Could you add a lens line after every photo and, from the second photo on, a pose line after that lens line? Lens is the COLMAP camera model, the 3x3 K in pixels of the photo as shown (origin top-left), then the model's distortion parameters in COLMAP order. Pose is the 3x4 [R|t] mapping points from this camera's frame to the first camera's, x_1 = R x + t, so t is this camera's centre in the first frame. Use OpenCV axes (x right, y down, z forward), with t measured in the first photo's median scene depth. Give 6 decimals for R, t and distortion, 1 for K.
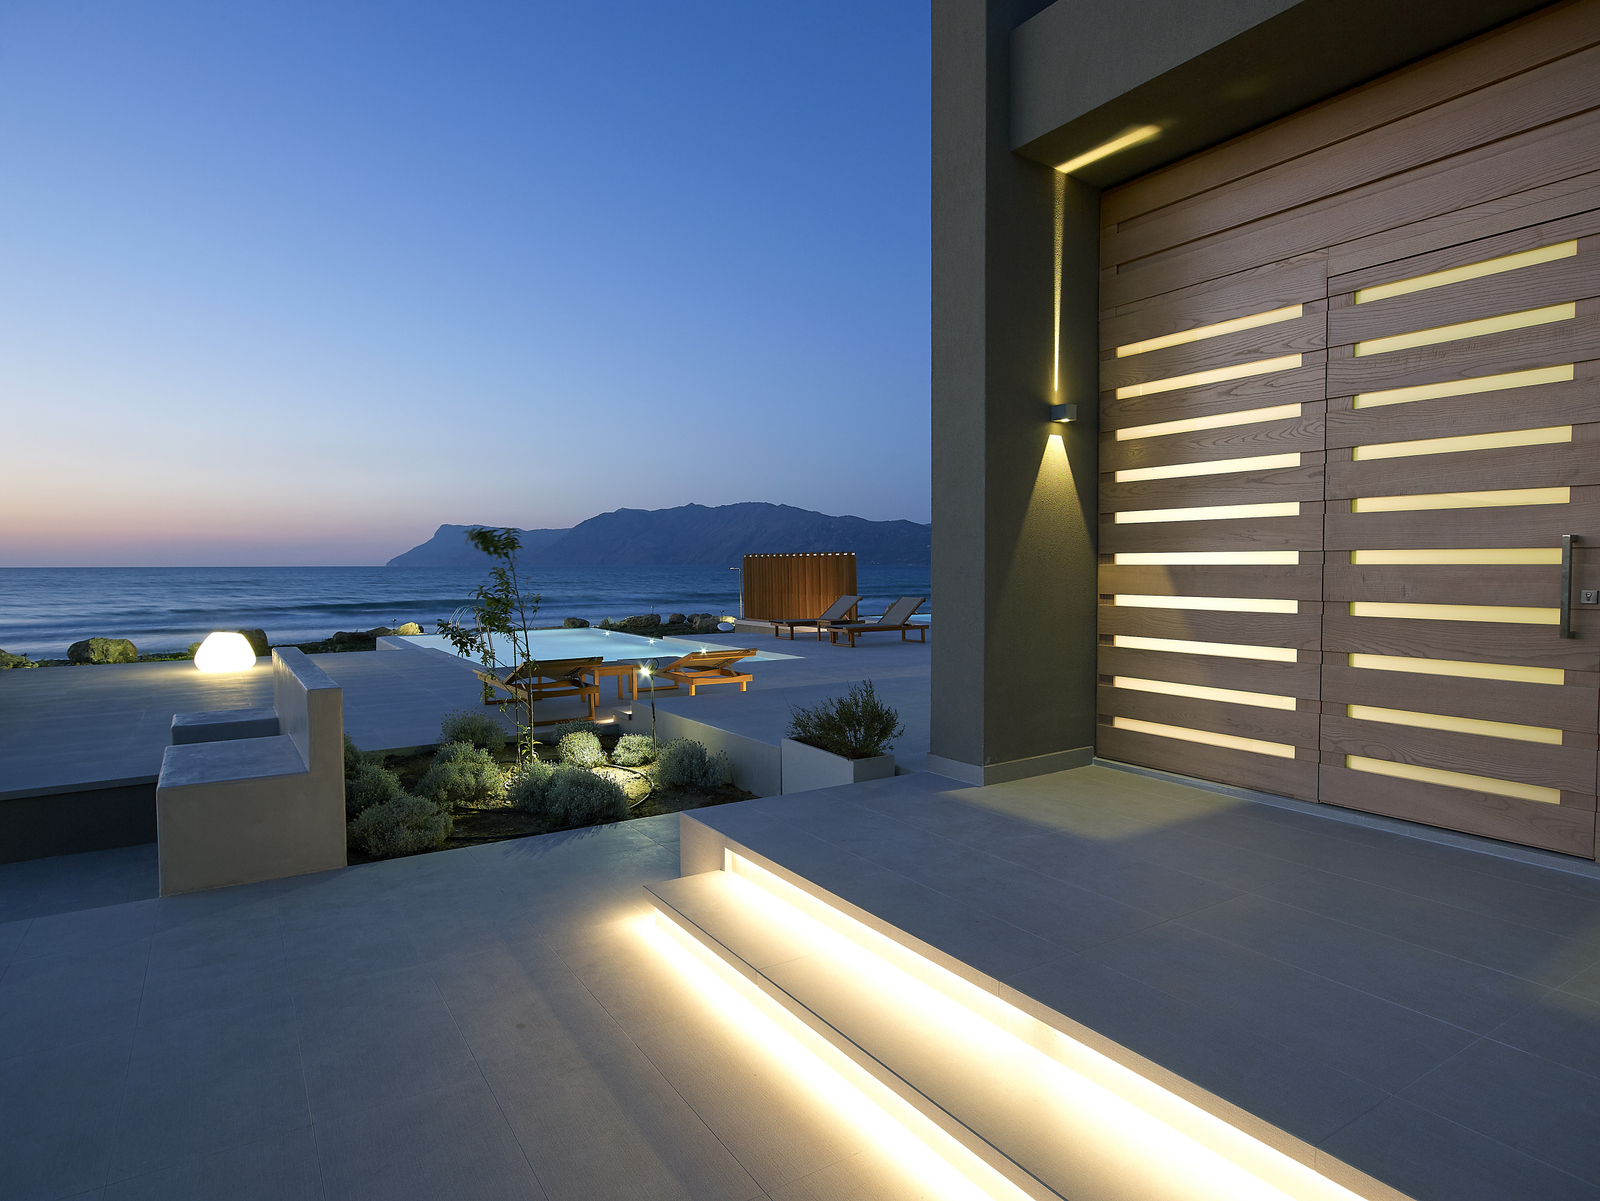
lens RADIAL K [[952.4, 0, 800.0], [0, 952.4, 600.5], [0, 0, 1]] dist [-0.000569, 0.000191]
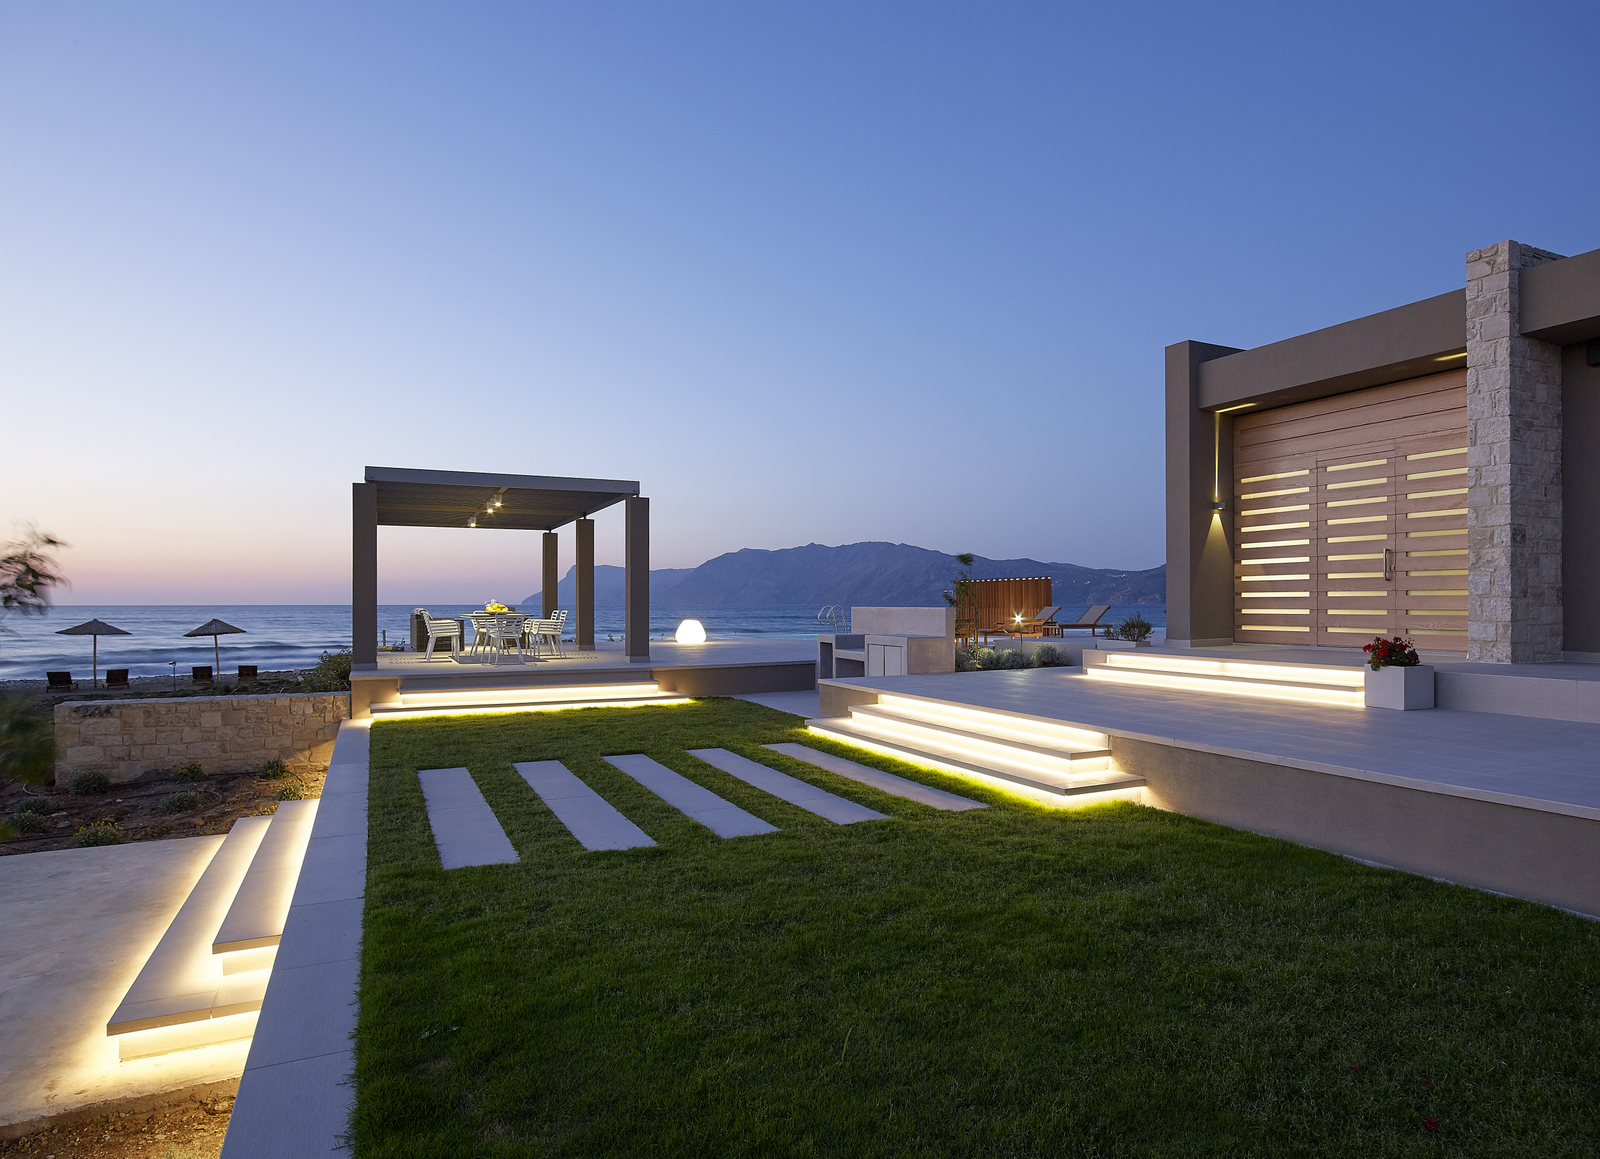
lens RADIAL K [[946.0, 0, 800.2], [0, 946.0, 602.0], [0, 0, 1]] dist [-0.002306, -0.000343]
pose [[0.991876, 0.001696, -0.127200, -0.537043], [-0.006702, 0.999219, -0.038938, 0.176006], [0.127035, 0.039474, 0.991113, -1.714993]]
